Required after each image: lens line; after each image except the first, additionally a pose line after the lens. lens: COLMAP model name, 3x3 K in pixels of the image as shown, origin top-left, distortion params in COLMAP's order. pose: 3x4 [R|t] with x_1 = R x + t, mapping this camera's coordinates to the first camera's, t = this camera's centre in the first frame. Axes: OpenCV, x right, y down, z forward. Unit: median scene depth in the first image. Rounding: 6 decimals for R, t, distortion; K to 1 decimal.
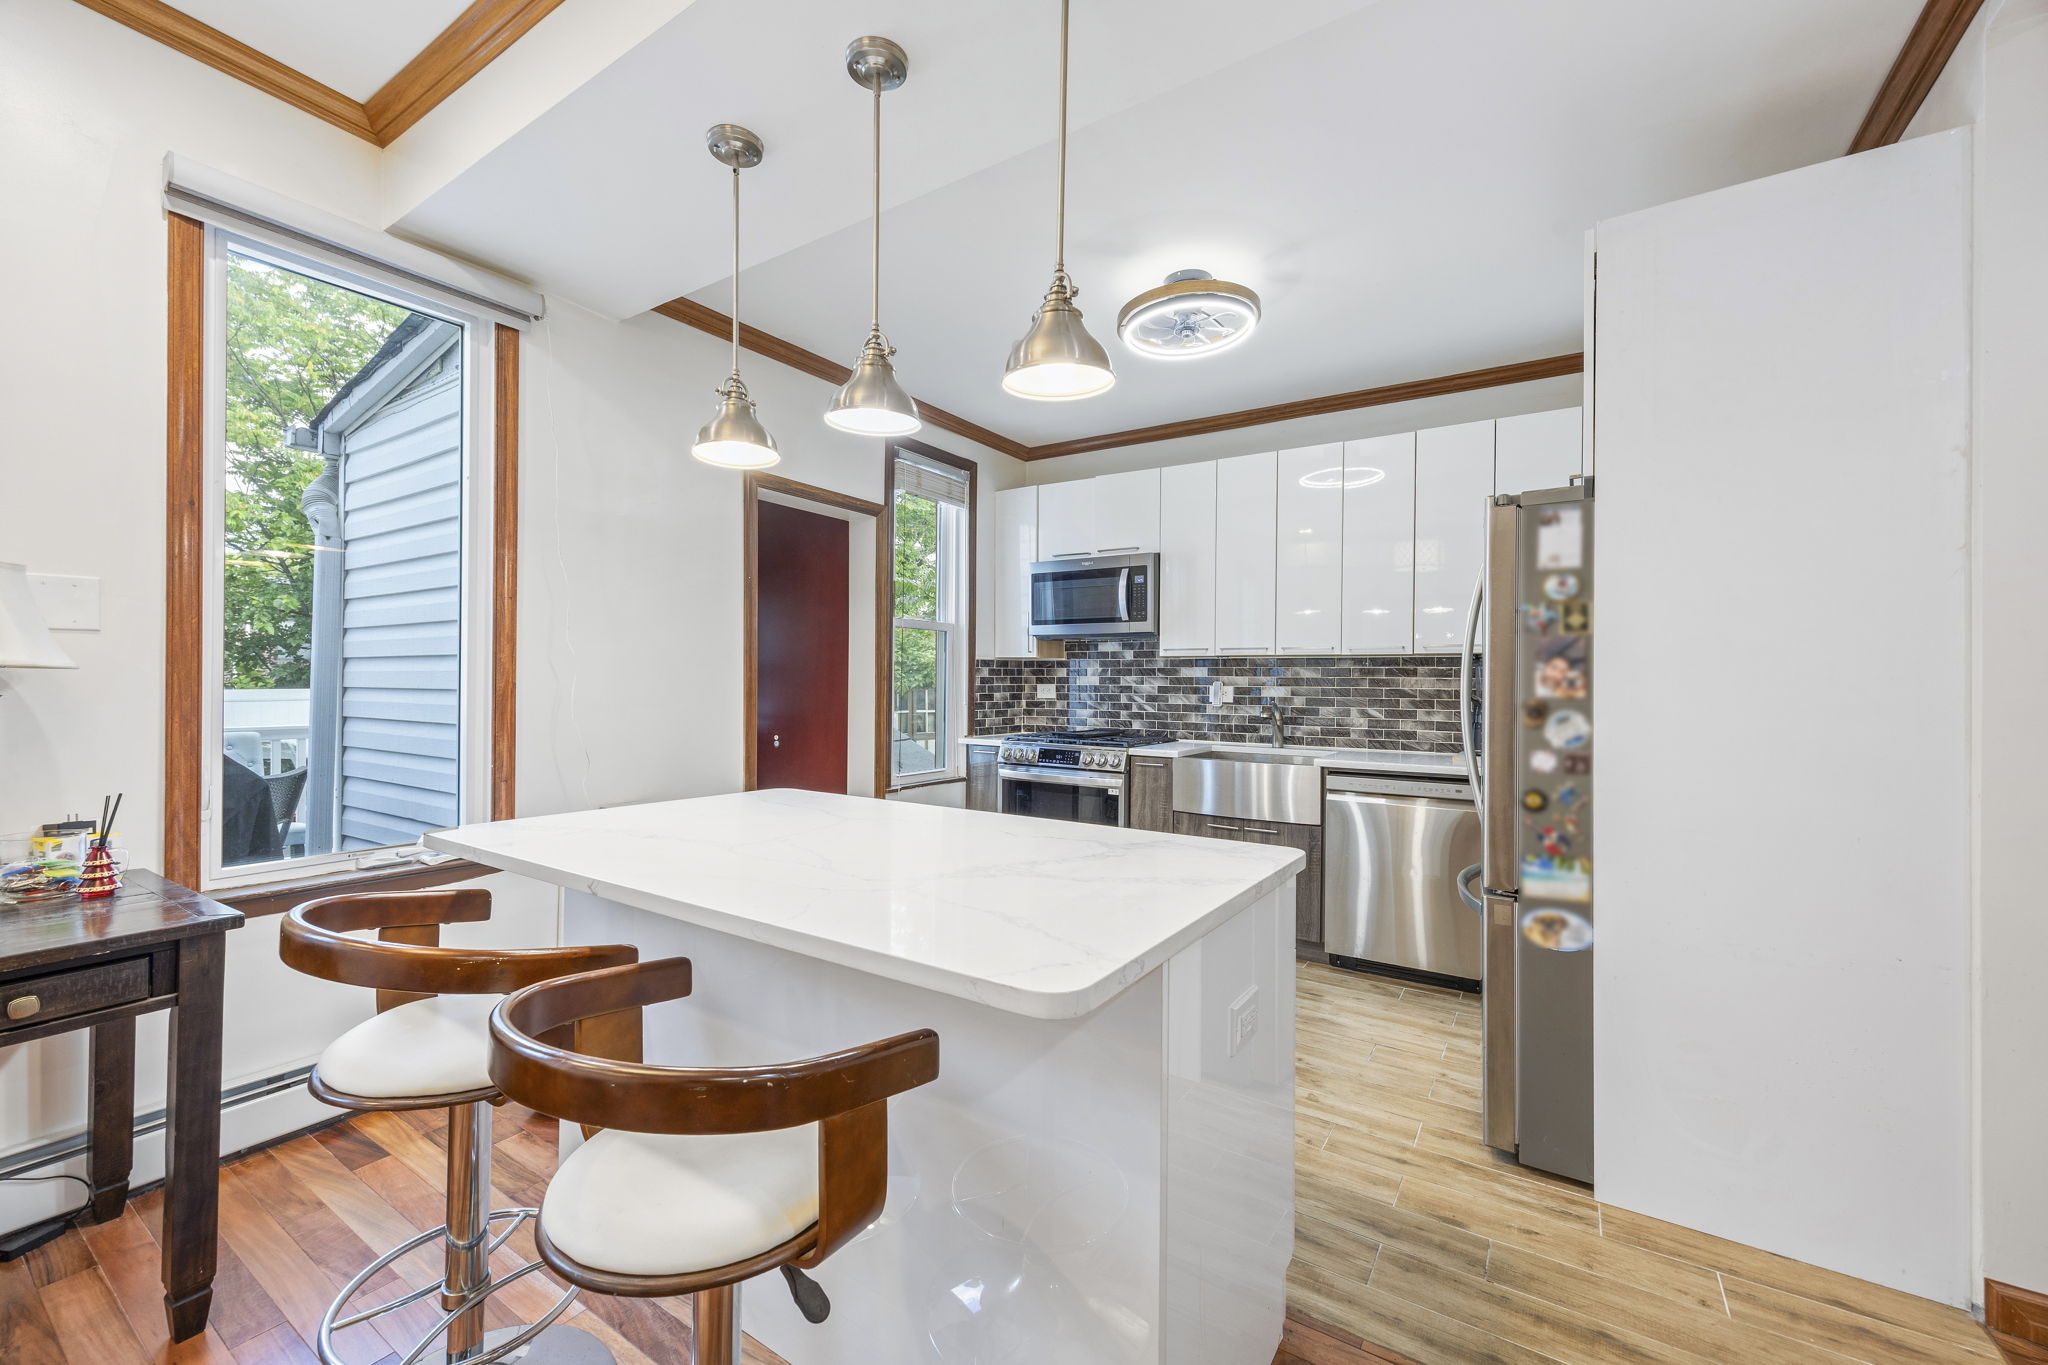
lens RADIAL K [[806.8, 0, 1051.4], [0, 806.8, 685.4], [0, 0, 1]] dist [-0.006722, 0.000103]
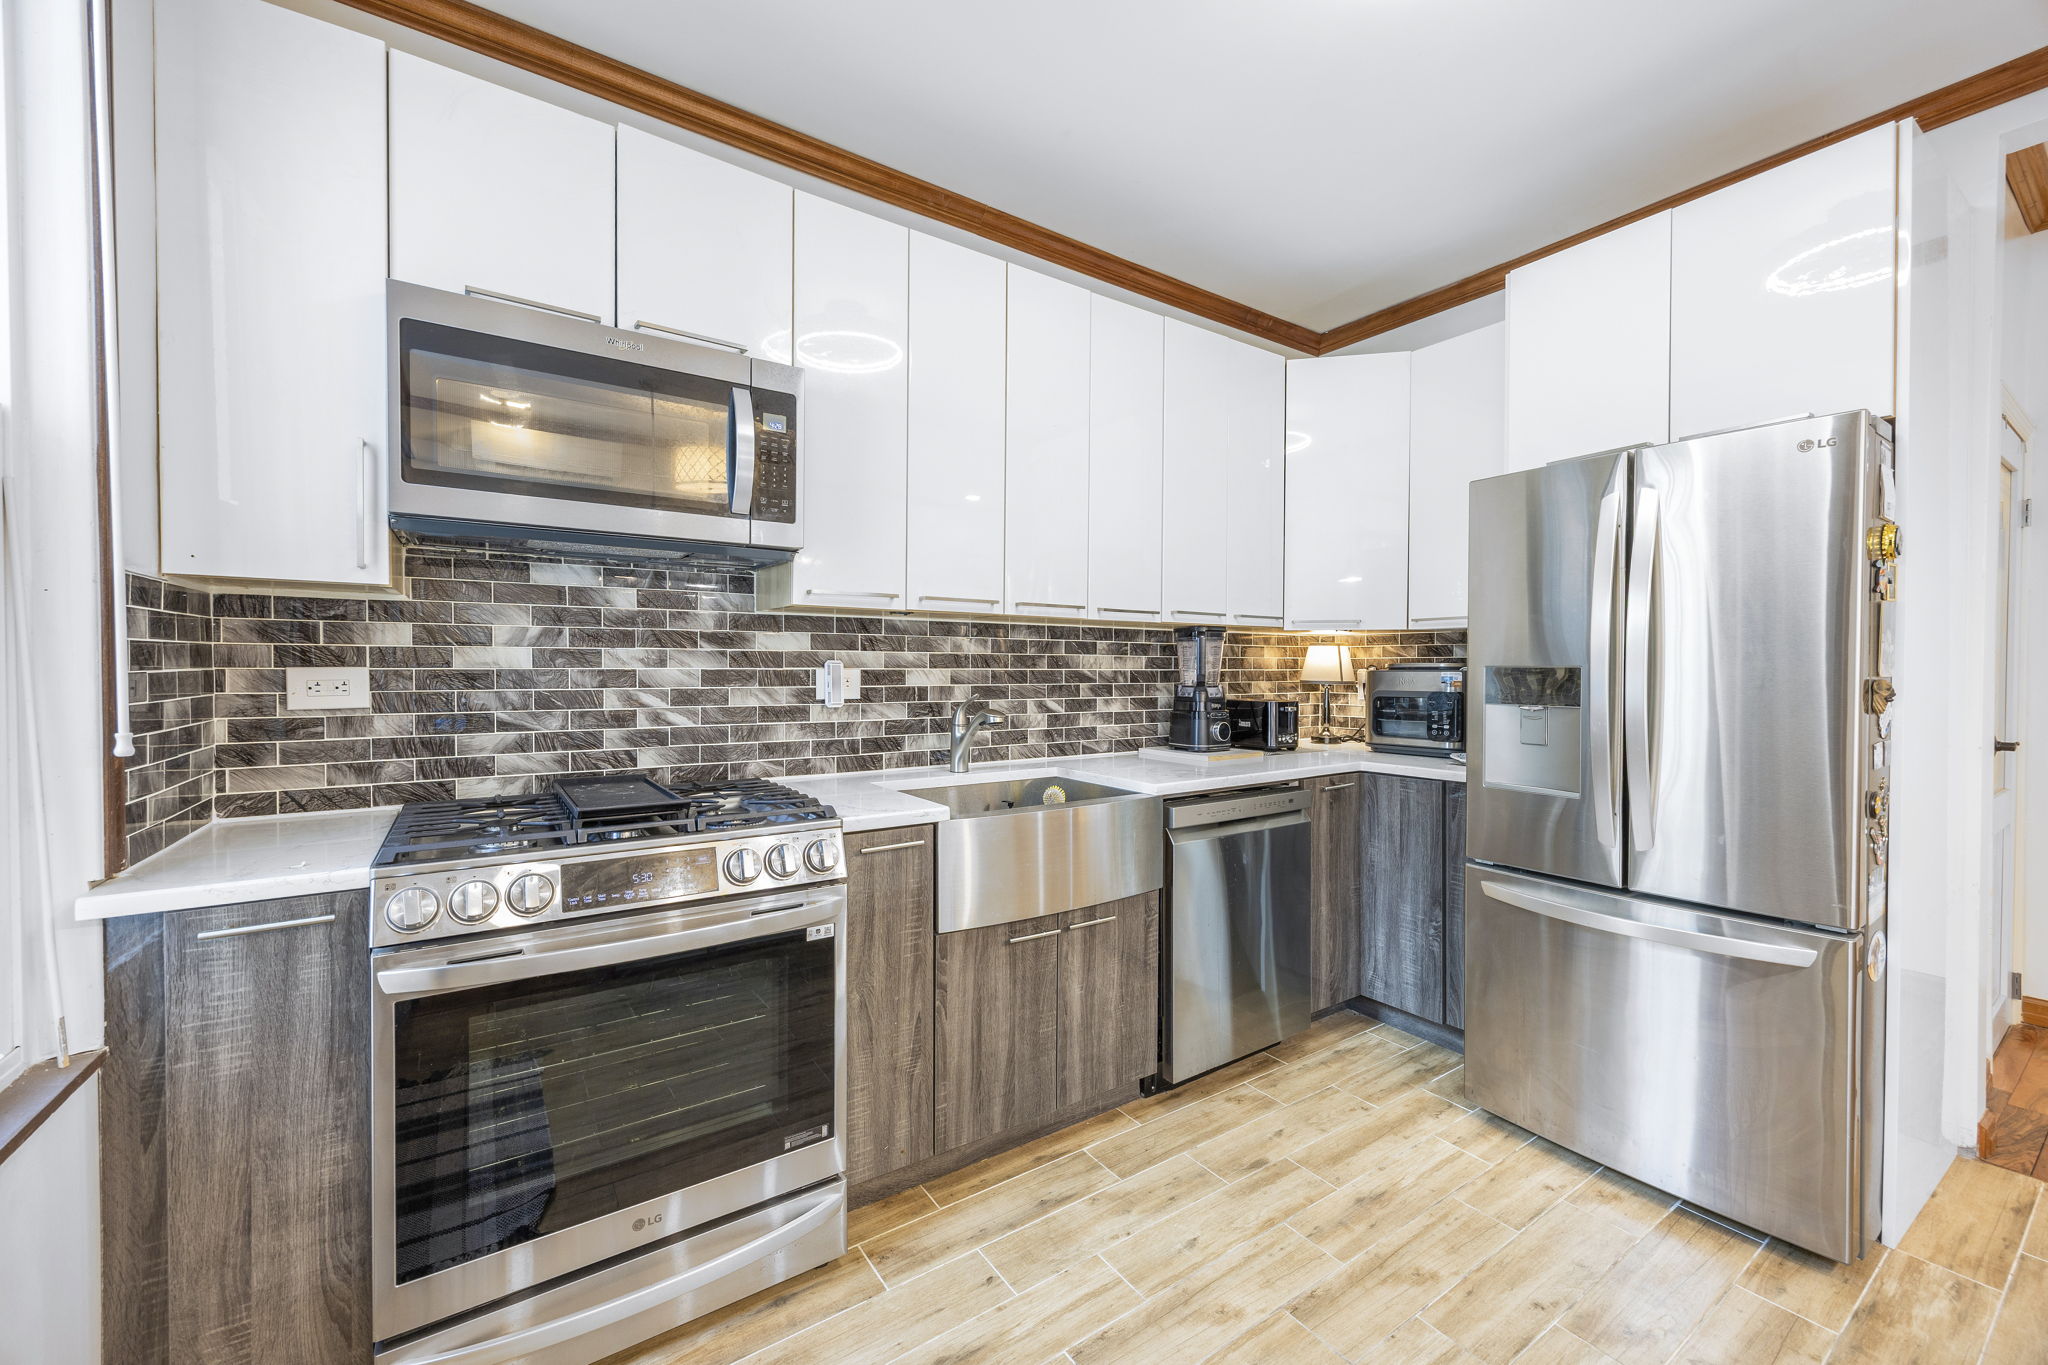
lens RADIAL K [[789.8, 0, 1018.2], [0, 789.8, 681.5], [0, 0, 1]] dist [0.000278, 0.000239]
pose [[0.408910, -0.021206, 0.912328, -0.218487], [0.006988, 0.999773, 0.020107, -0.000380], [-0.912548, -0.001847, 0.408966, 0.684054]]
